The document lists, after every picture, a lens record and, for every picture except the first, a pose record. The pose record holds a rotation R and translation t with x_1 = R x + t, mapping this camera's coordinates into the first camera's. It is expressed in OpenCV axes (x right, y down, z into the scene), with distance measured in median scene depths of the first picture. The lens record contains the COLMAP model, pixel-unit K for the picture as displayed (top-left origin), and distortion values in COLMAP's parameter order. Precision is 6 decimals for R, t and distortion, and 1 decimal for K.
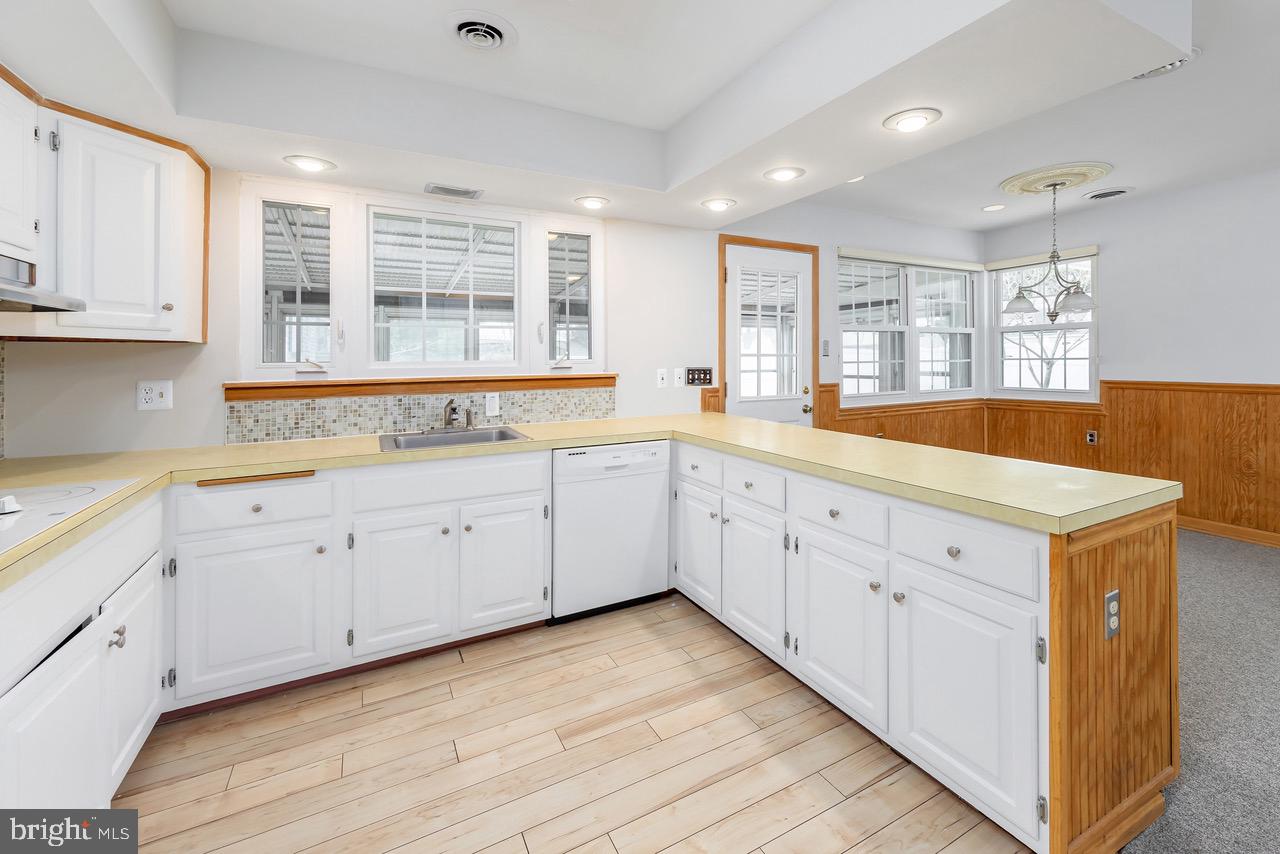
lens RADIAL K [[522.2, 0, 620.1], [0, 522.2, 363.5], [0, 0, 1]] dist [0.001427, -0.000062]
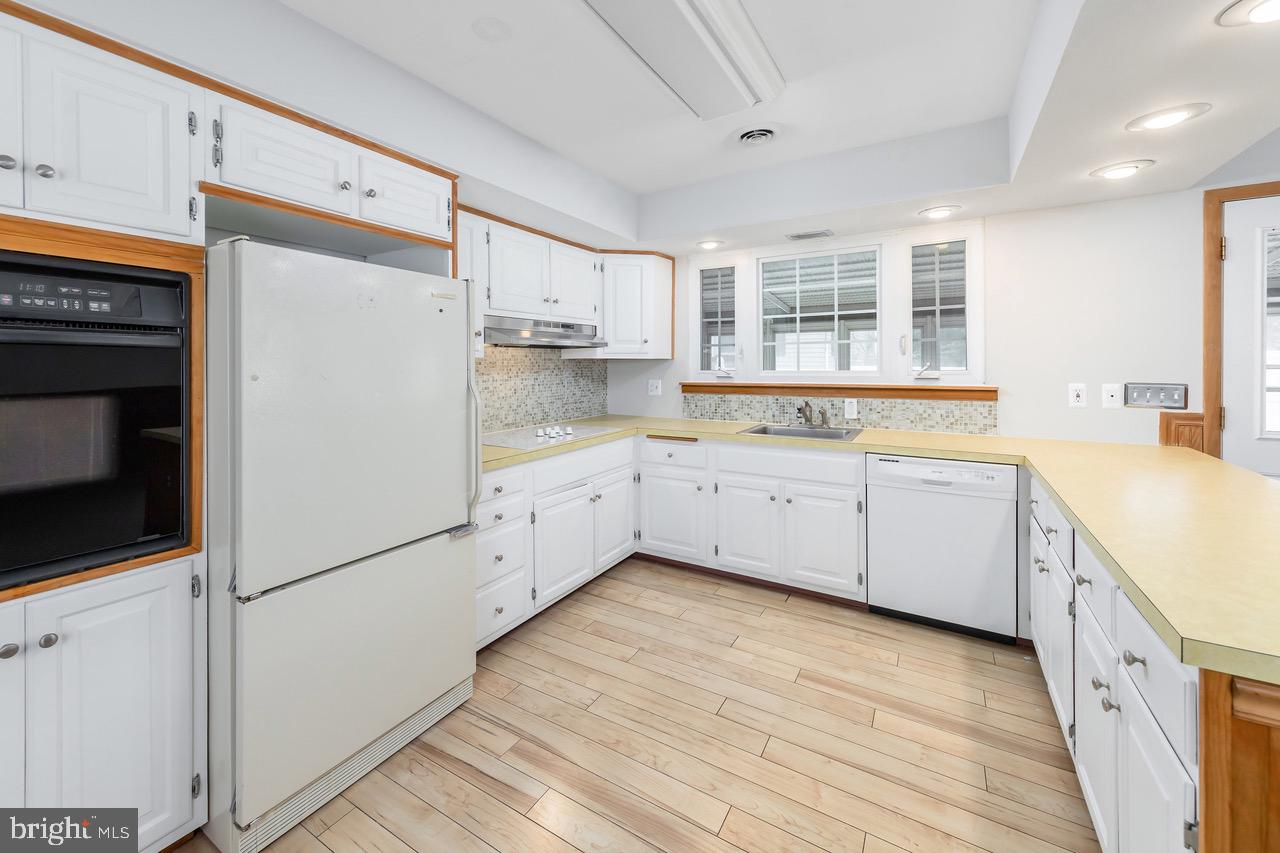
lens RADIAL K [[483.5, 0, 645.1], [0, 483.5, 369.5], [0, 0, 1]] dist [0.001495, -0.000066]
pose [[0.542080, 0.015716, -0.840180, 0.418048], [-0.006747, 0.999874, 0.014350, -0.021212], [0.840300, -0.002110, 0.542118, 0.037113]]
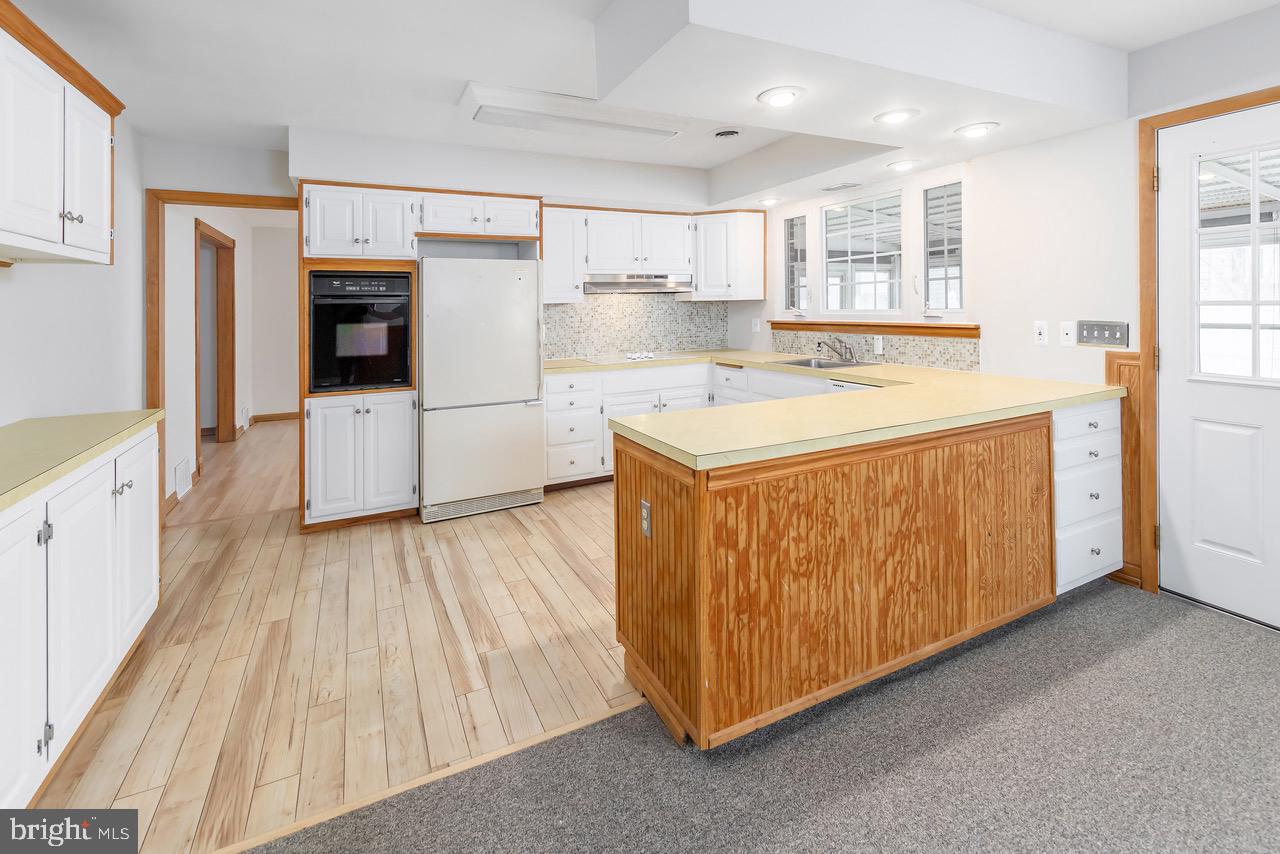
lens RADIAL K [[597.0, 0, 684.2], [0, 597.0, 304.3], [0, 0, 1]] dist [0.003161, 0.000324]
pose [[0.030290, 0.008879, -0.999502, 1.186363], [0.011037, 0.999897, 0.009217, -0.036613], [0.999480, -0.011310, 0.030189, 0.512326]]
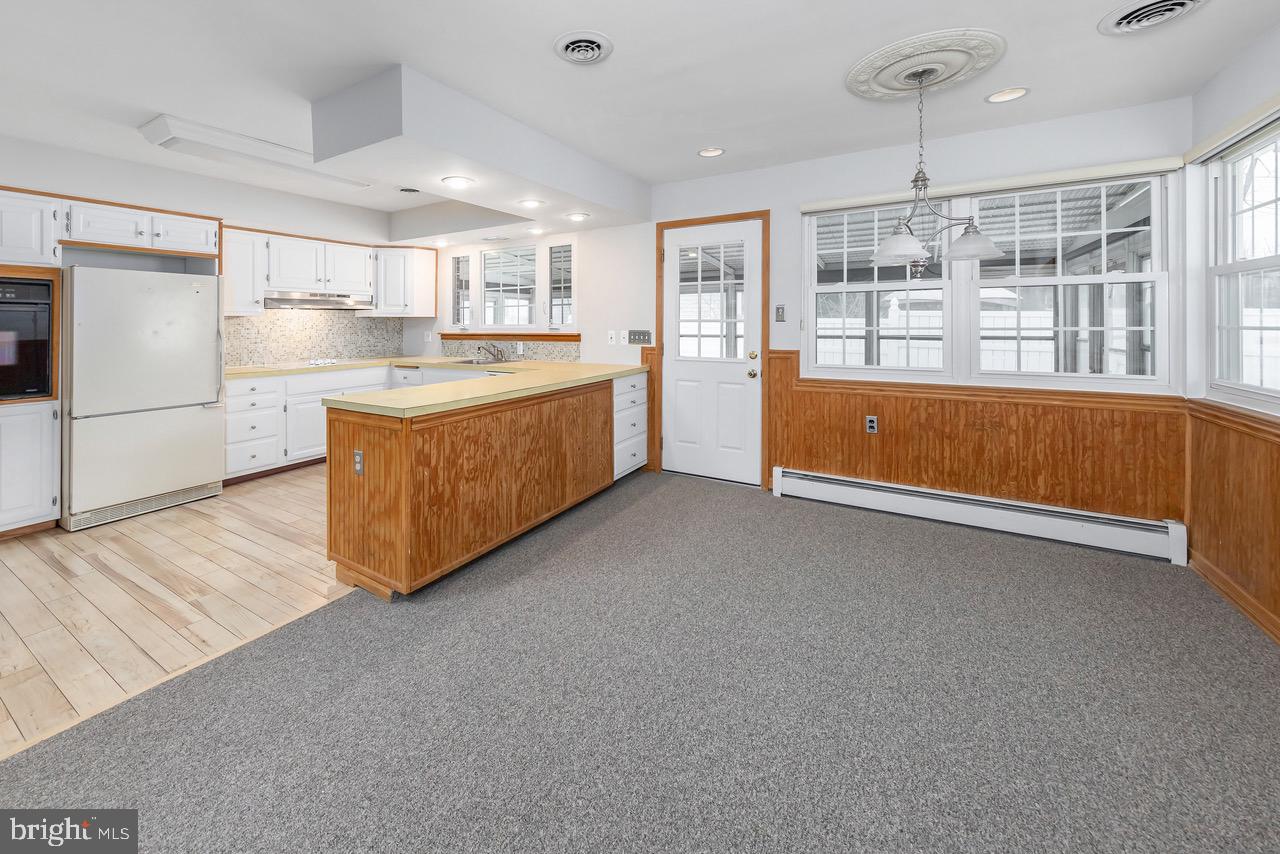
lens RADIAL K [[481.1, 0, 641.5], [0, 481.1, 325.1], [0, 0, 1]] dist [0.000331, -0.000128]
pose [[0.554391, 0.010830, -0.832186, 1.437968], [-0.005738, 0.999941, 0.009191, -0.020684], [0.832236, -0.000320, 0.554421, 0.429241]]
